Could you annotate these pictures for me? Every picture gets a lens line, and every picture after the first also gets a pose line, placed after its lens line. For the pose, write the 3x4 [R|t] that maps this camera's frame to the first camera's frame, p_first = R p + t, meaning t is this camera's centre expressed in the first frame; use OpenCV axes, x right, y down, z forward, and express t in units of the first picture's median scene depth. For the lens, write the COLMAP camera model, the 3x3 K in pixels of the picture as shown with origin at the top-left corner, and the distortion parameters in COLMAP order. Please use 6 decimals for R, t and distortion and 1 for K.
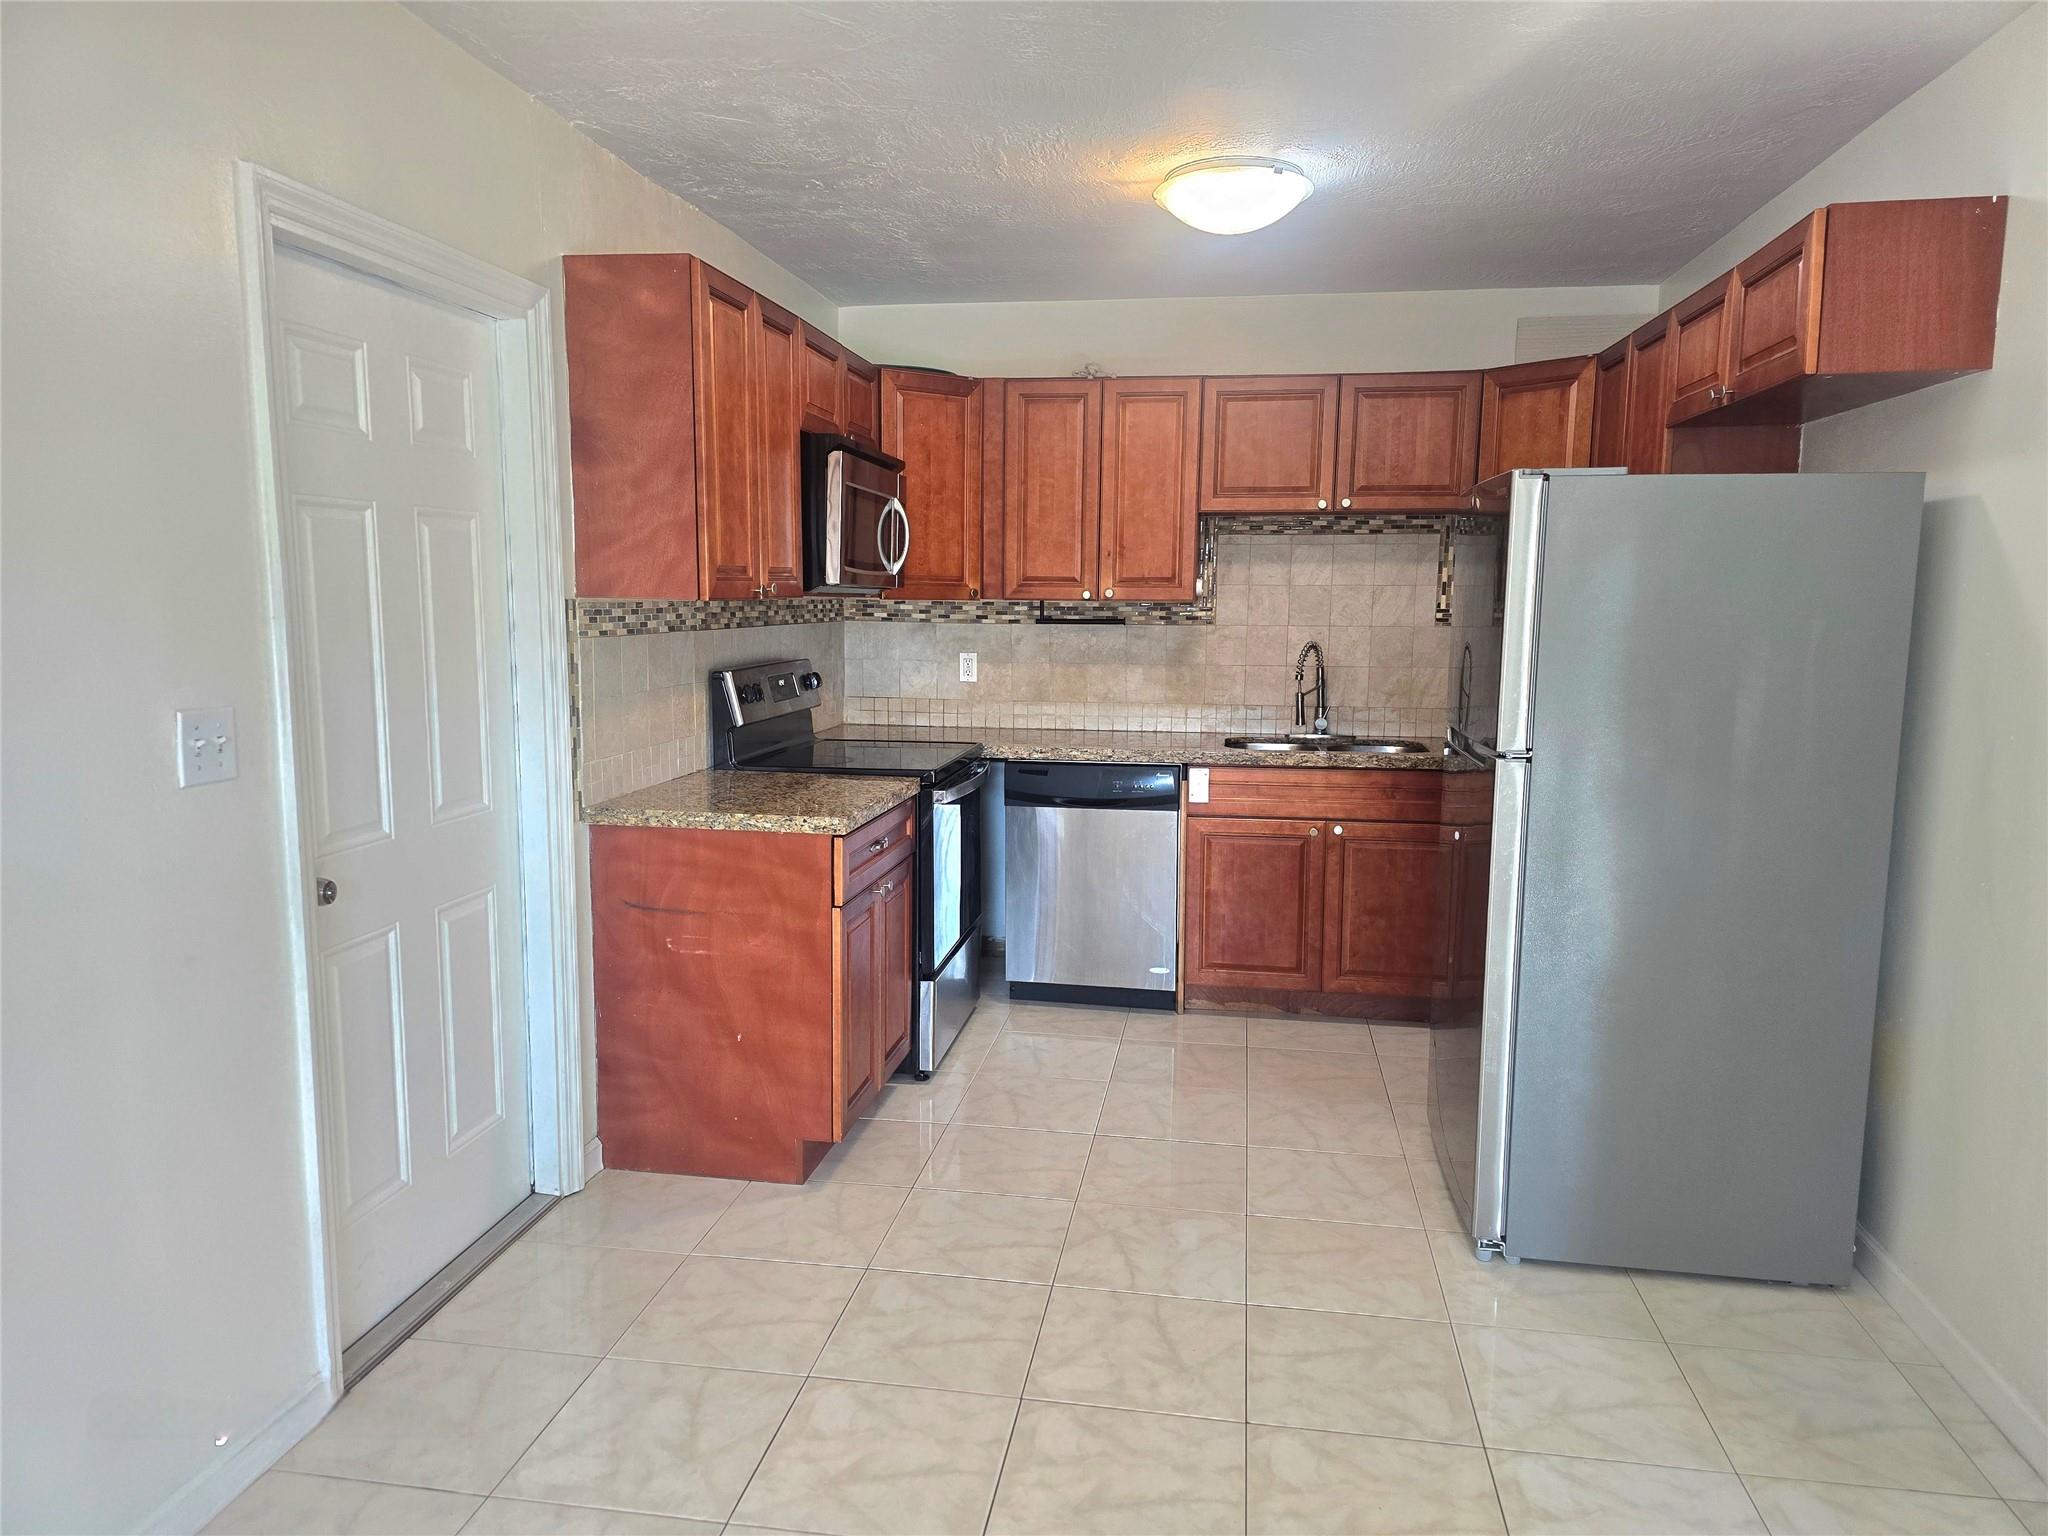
lens RADIAL K [[1336.7, 0, 1024.0], [0, 1336.7, 768.0], [0, 0, 1]] dist [0.057635, -0.001033]
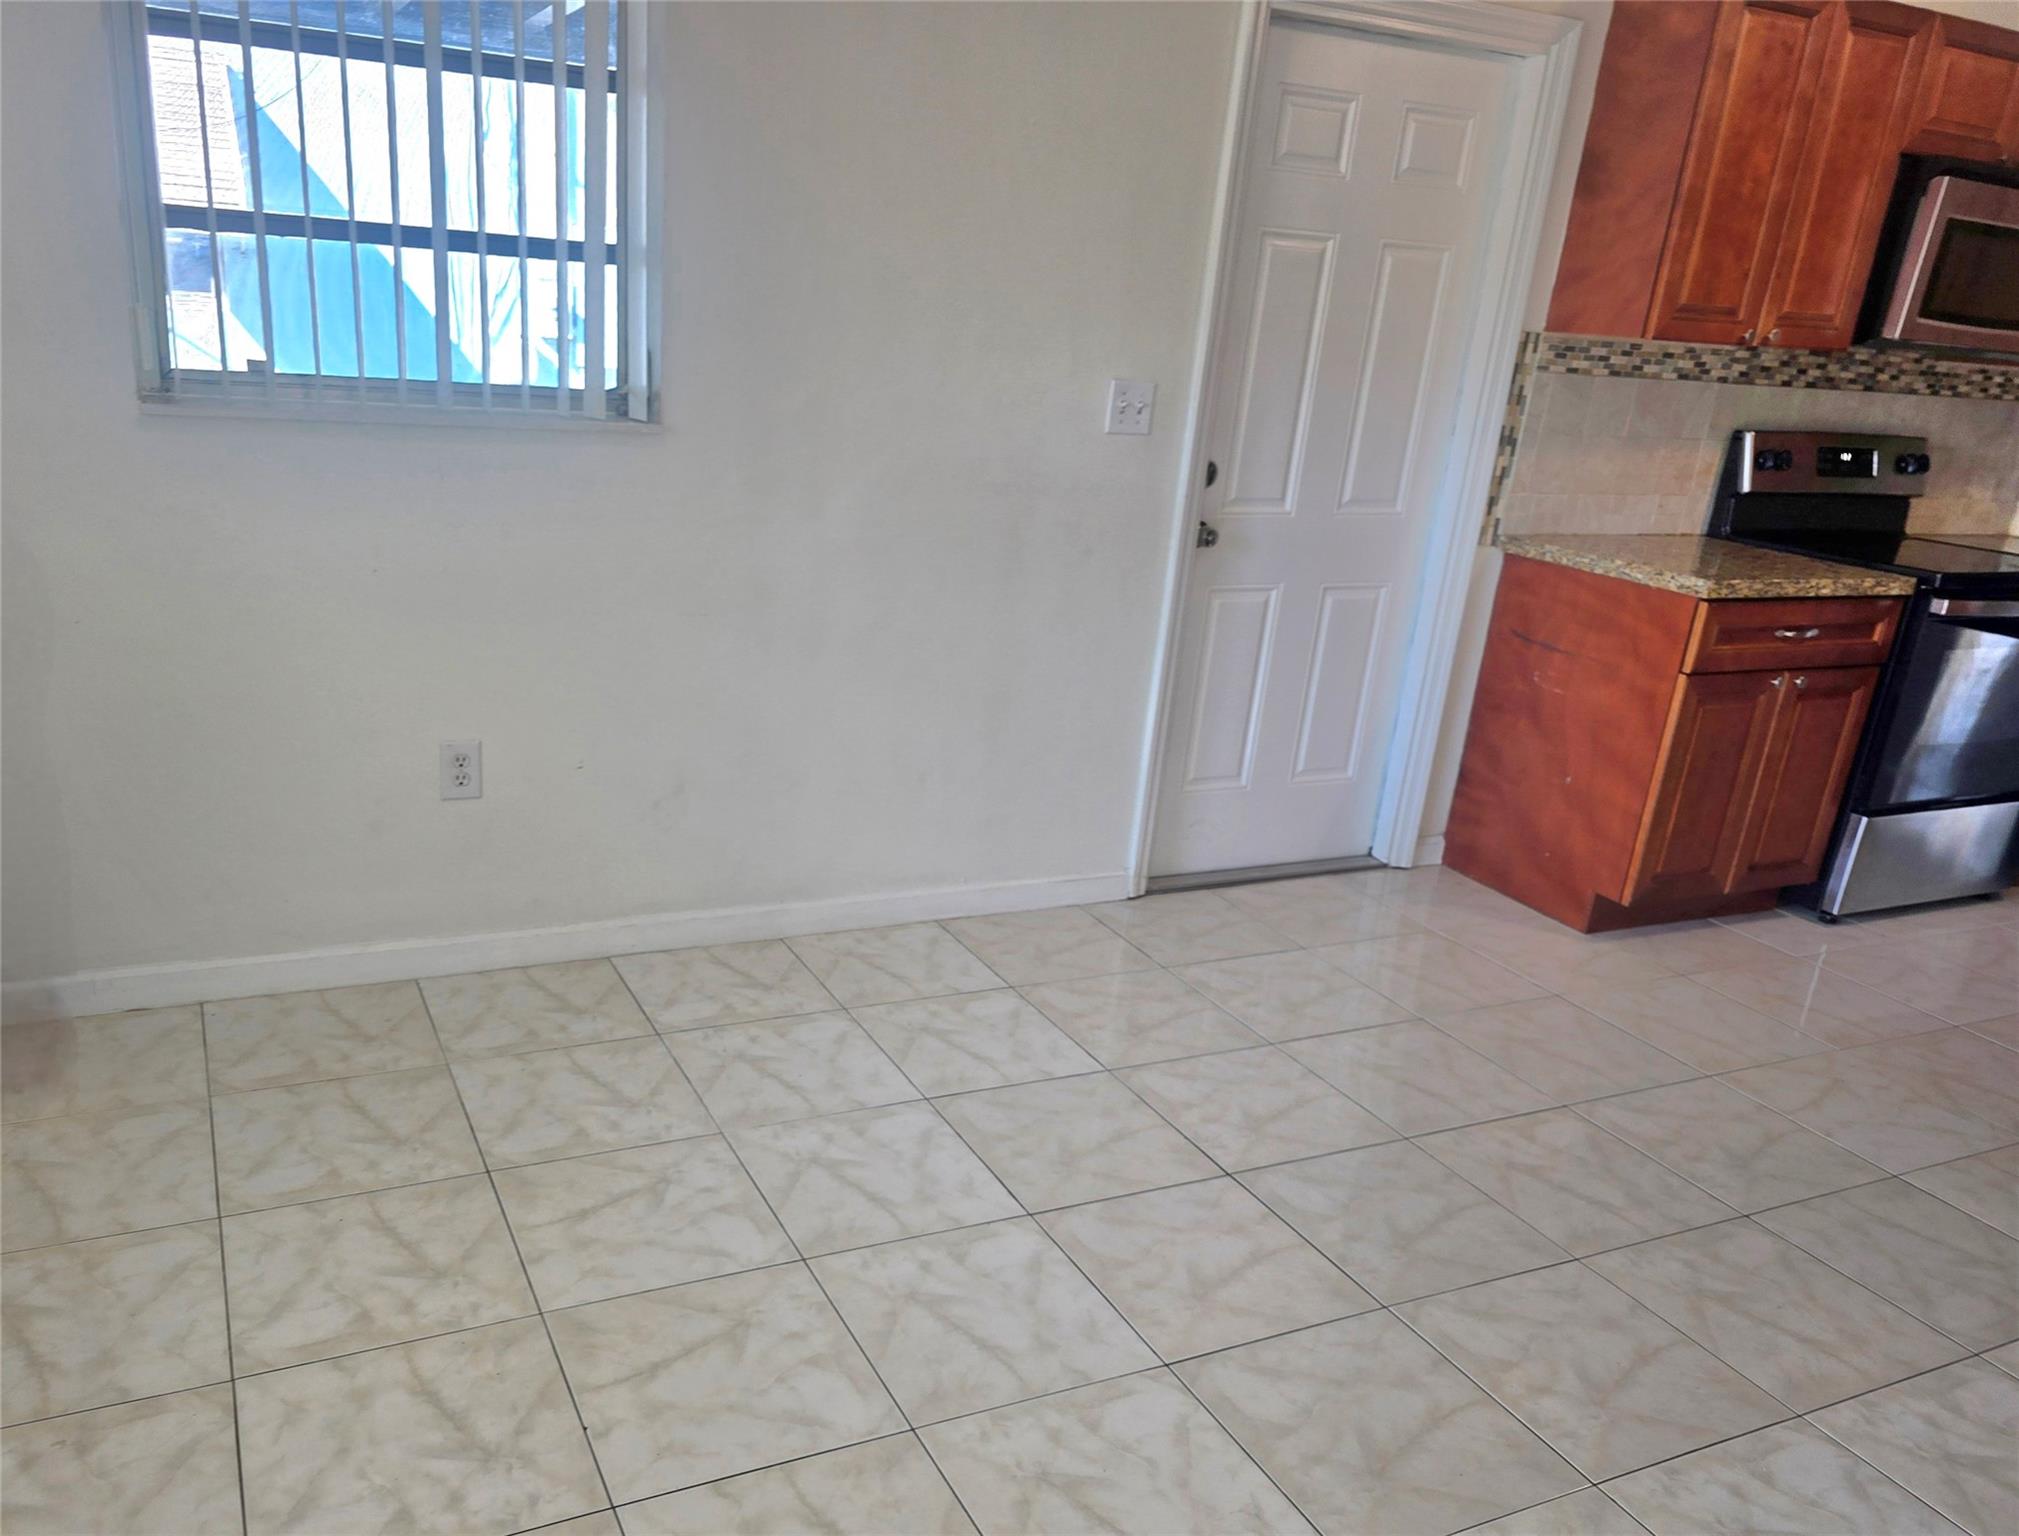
lens RADIAL K [[1587.6, 0, 1009.5], [0, 1587.6, 768.0], [0, 0, 1]] dist [0.085645, -0.083033]
pose [[0.604043, 0.260412, -0.753205, 0.440128], [-0.175530, 0.965371, 0.192997, 0.031164], [0.777381, 0.015631, 0.628836, -0.095650]]
